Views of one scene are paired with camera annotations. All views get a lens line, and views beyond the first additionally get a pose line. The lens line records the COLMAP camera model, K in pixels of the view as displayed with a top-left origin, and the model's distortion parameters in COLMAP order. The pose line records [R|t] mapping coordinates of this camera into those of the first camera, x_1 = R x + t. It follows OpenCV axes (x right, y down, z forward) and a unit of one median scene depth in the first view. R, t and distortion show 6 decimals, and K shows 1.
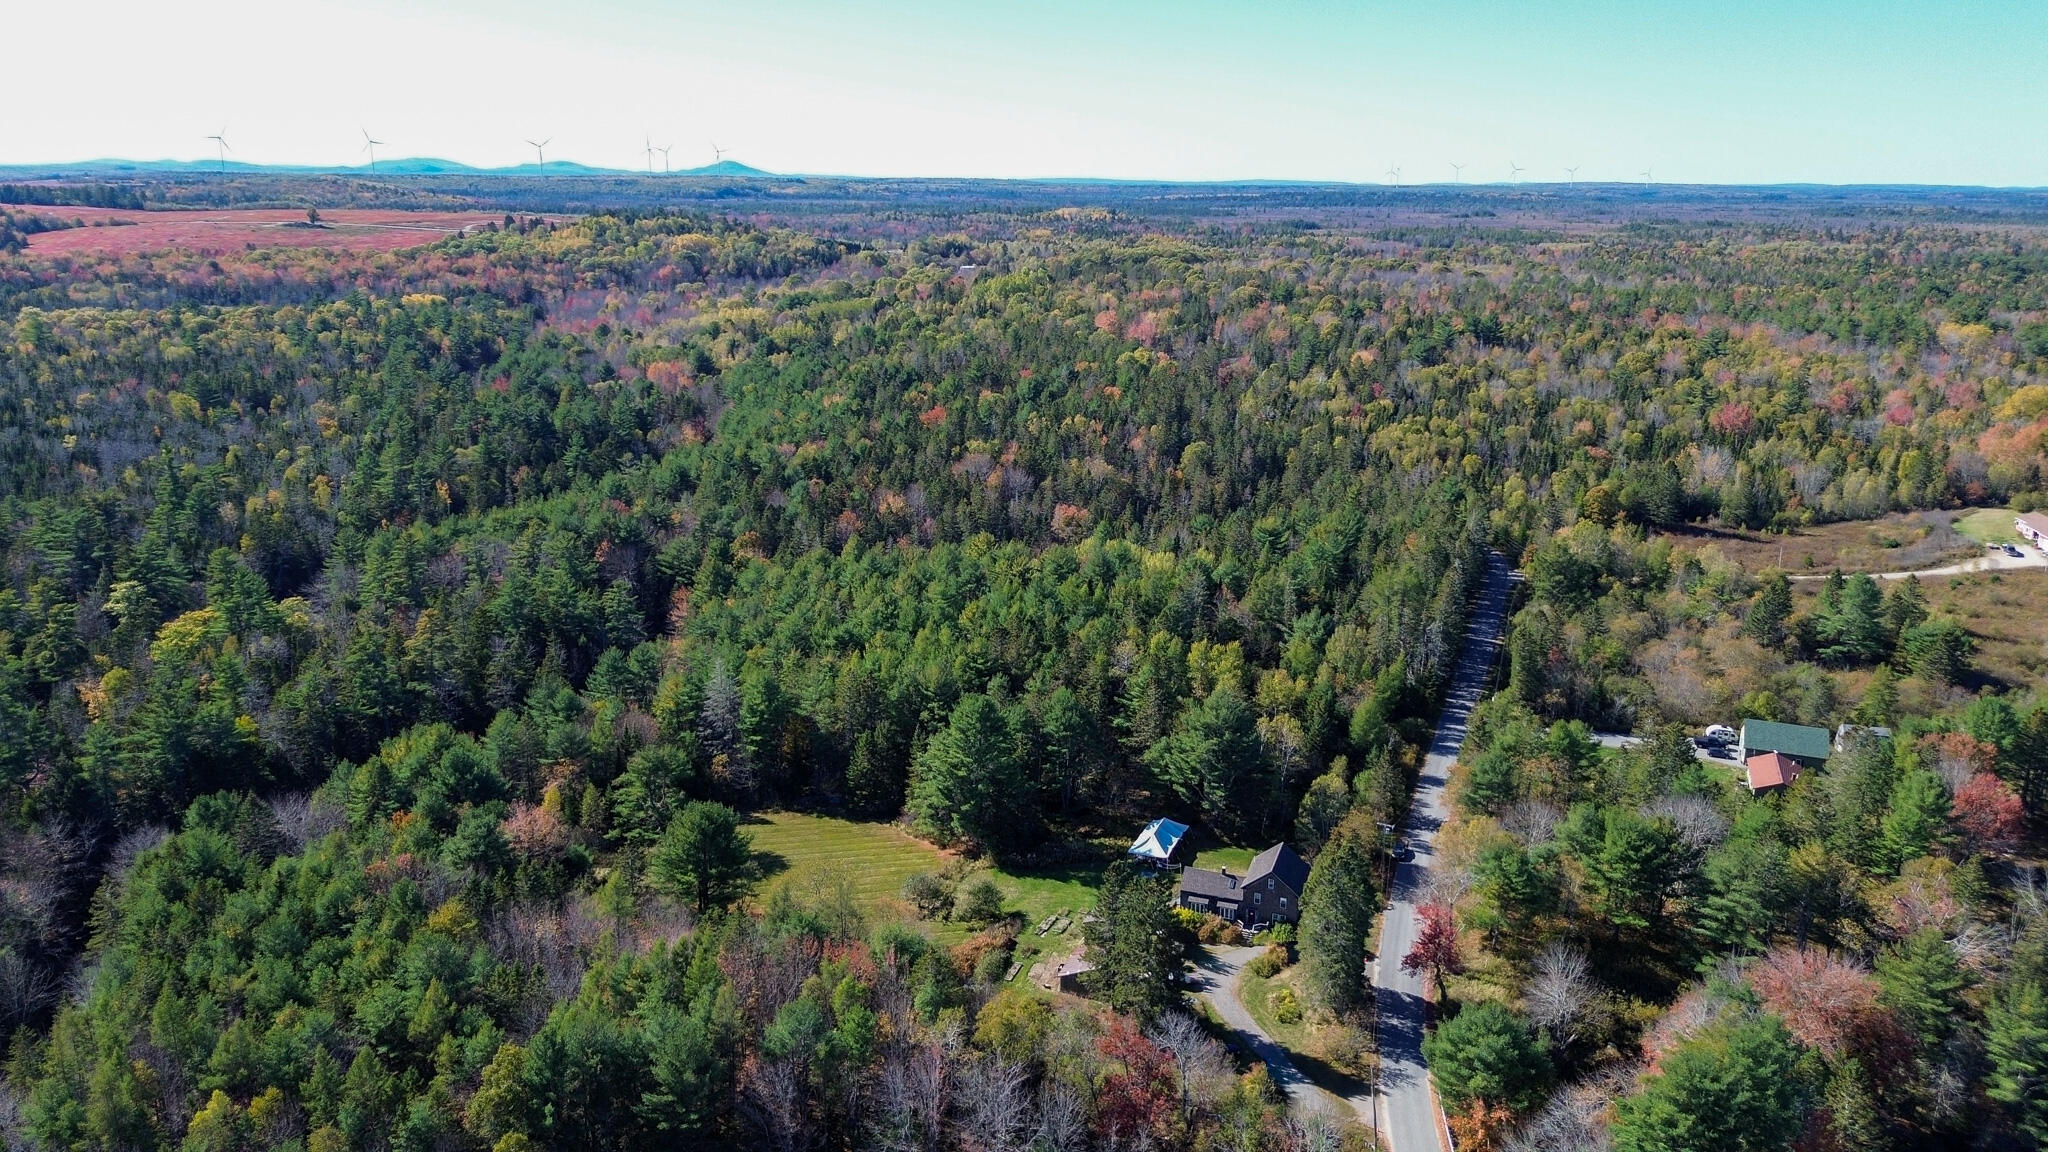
lens RADIAL K [[1458.7, 0, 1024.0], [0, 1458.7, 576.0], [0, 0, 1]] dist [0.048405, -0.043828]
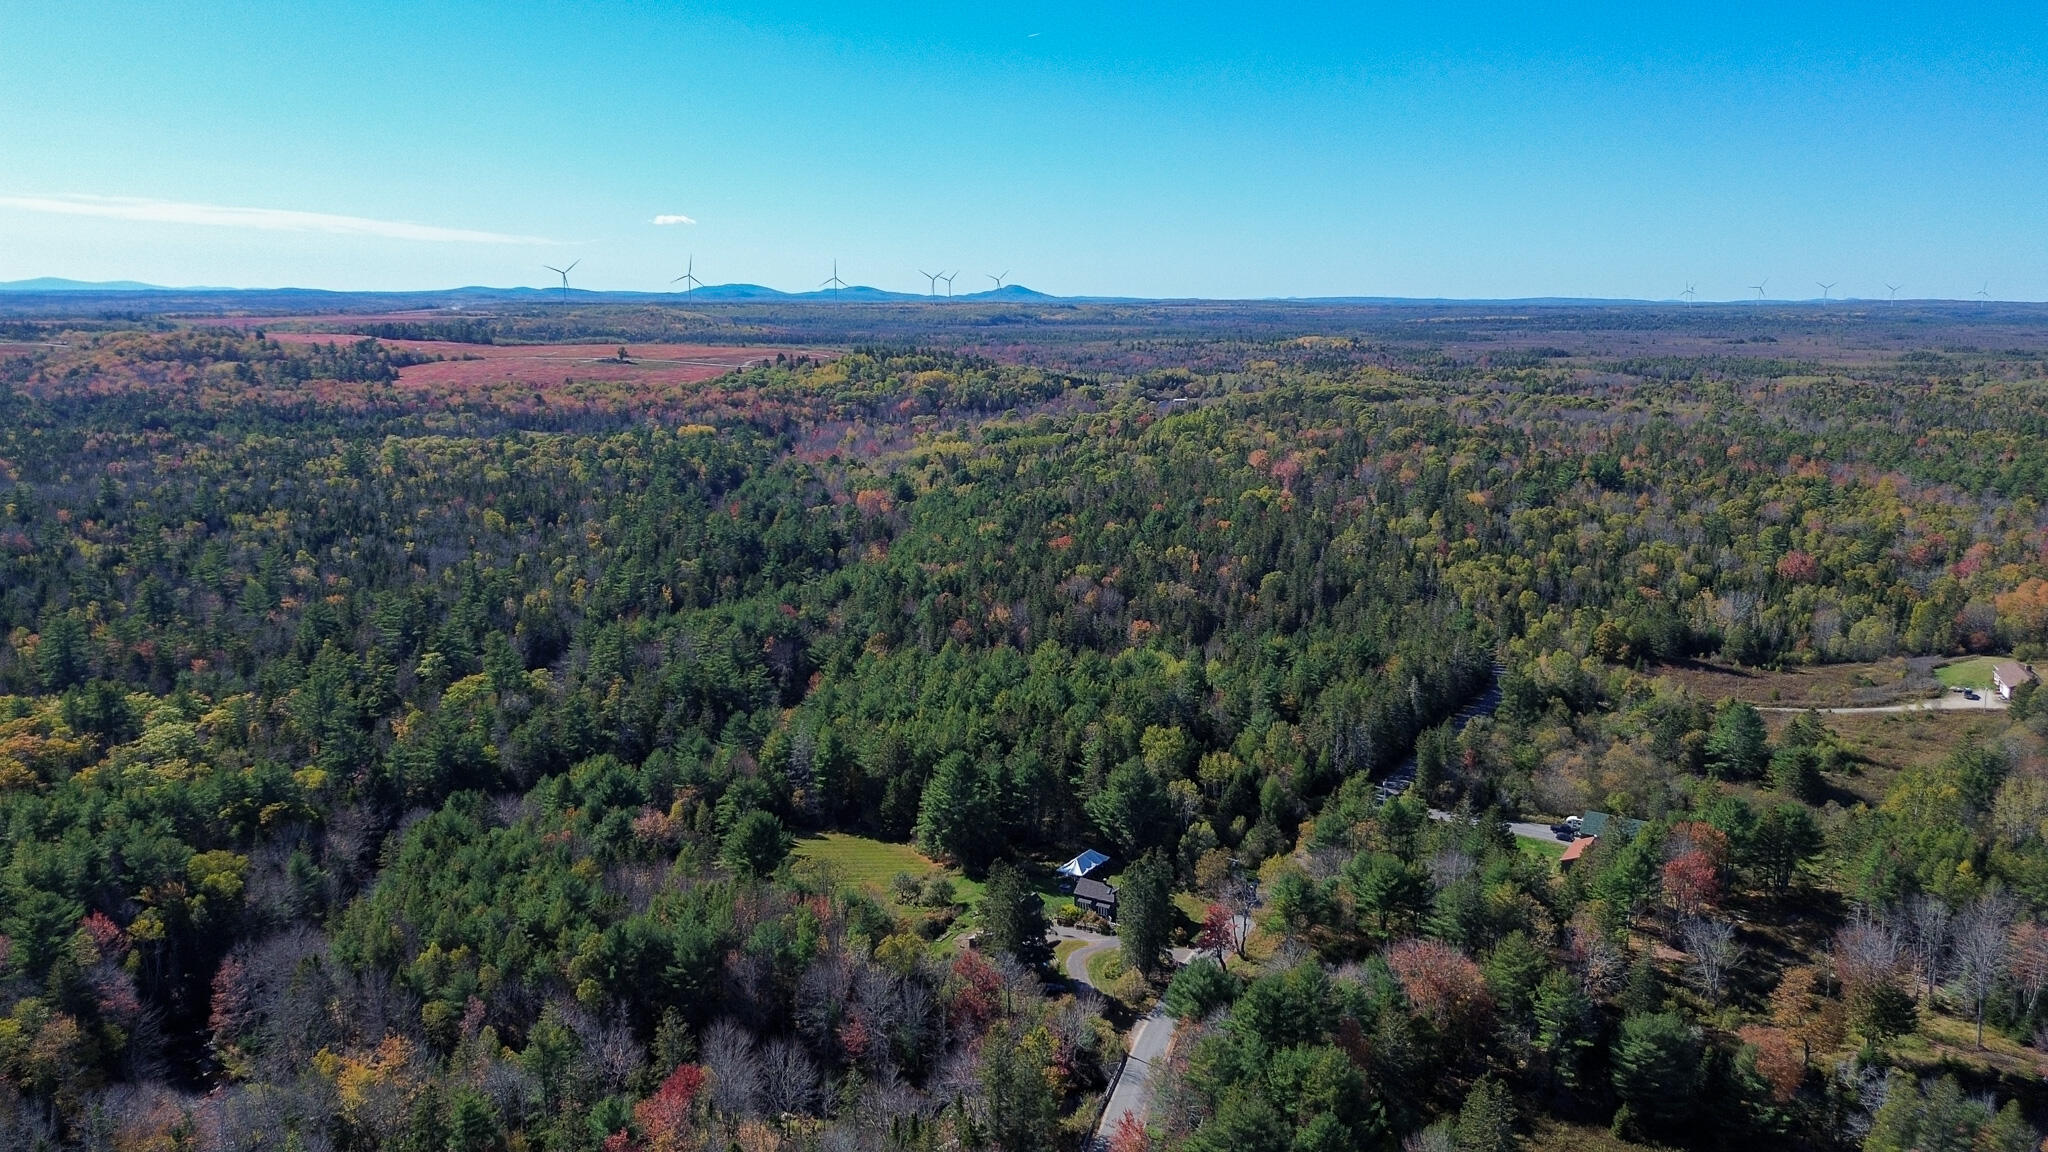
lens RADIAL K [[1464.2, 0, 1024.0], [0, 1464.2, 576.0], [0, 0, 1]] dist [0.072040, -0.096330]
pose [[0.982228, 0.030171, -0.185251, 0.163450], [-0.044409, 0.996328, -0.073196, 0.007540], [0.182362, 0.080122, 0.979962, -0.224237]]
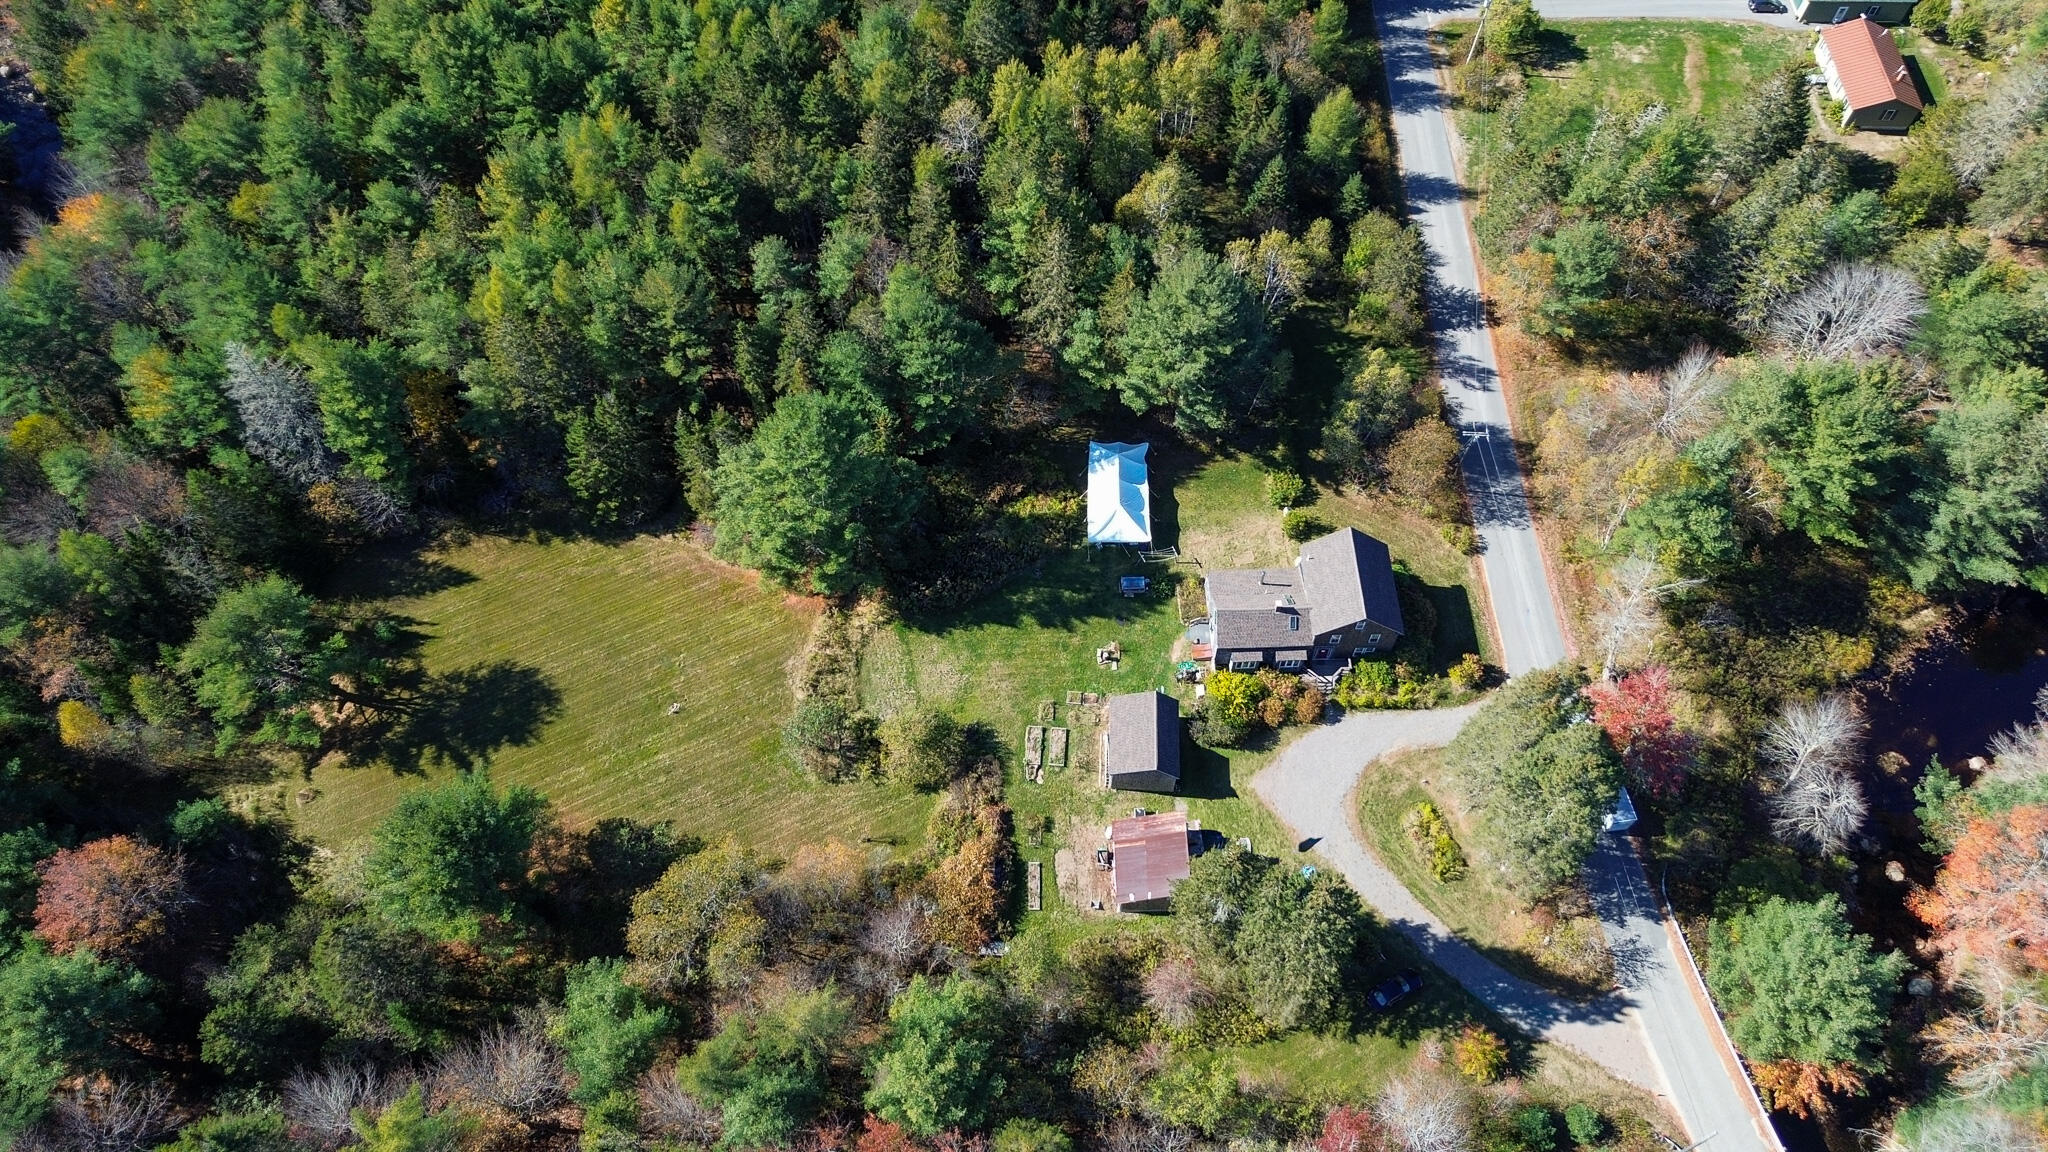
lens RADIAL K [[1464.2, 0, 1024.0], [0, 1464.2, 576.0], [0, 0, 1]] dist [0.072040, -0.096330]
pose [[0.931721, -0.312638, 0.184807, -0.044585], [0.095523, 0.701909, 0.705832, -0.145698], [-0.350388, -0.639985, 0.683848, 0.313265]]
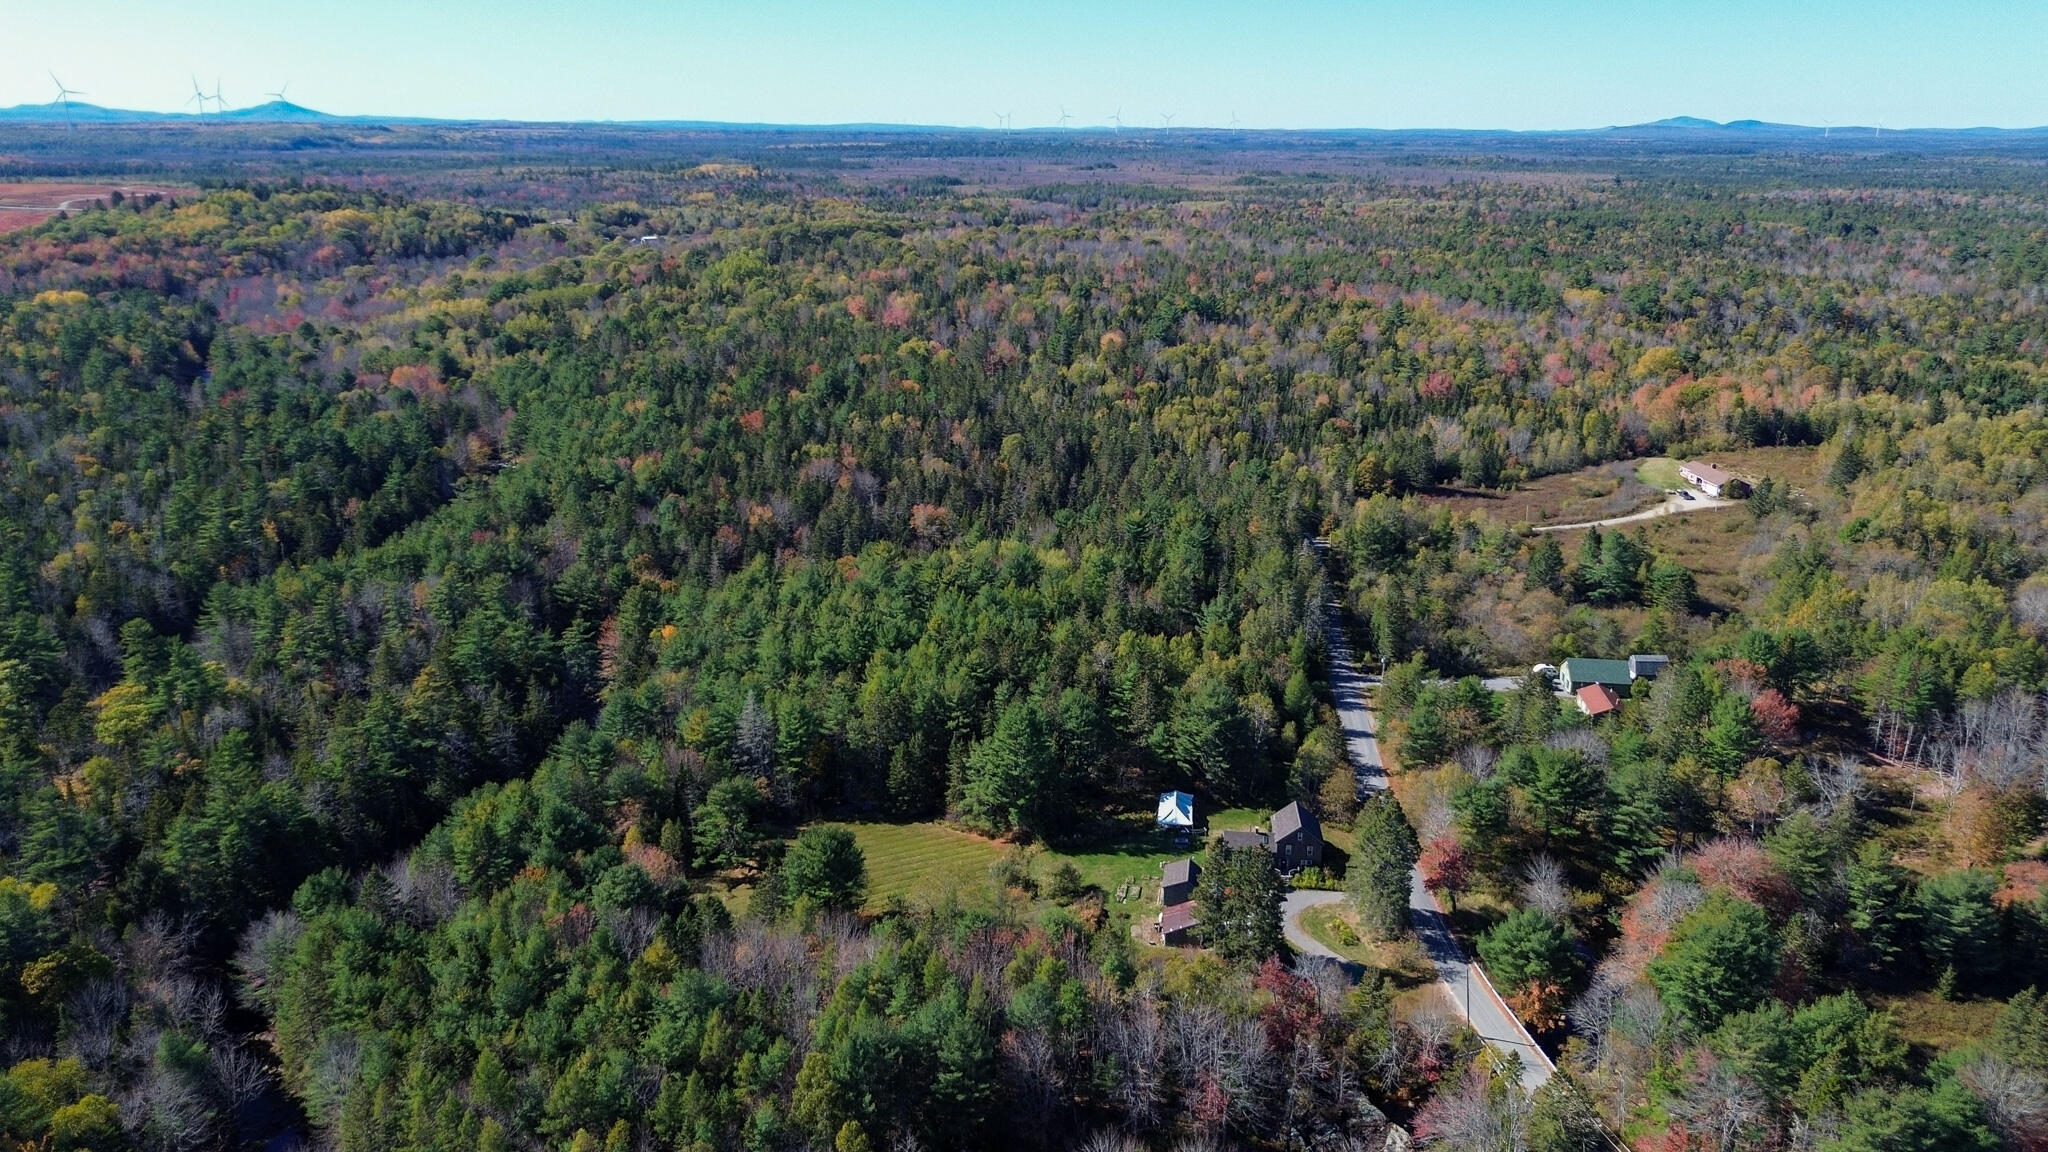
lens RADIAL K [[1464.2, 0, 1024.0], [0, 1464.2, 576.0], [0, 0, 1]] dist [0.072040, -0.096330]
pose [[0.966185, -0.077477, 0.245937, -0.175203], [0.068685, 0.996661, 0.044141, -0.040353], [-0.248536, -0.025756, 0.968280, -0.069898]]
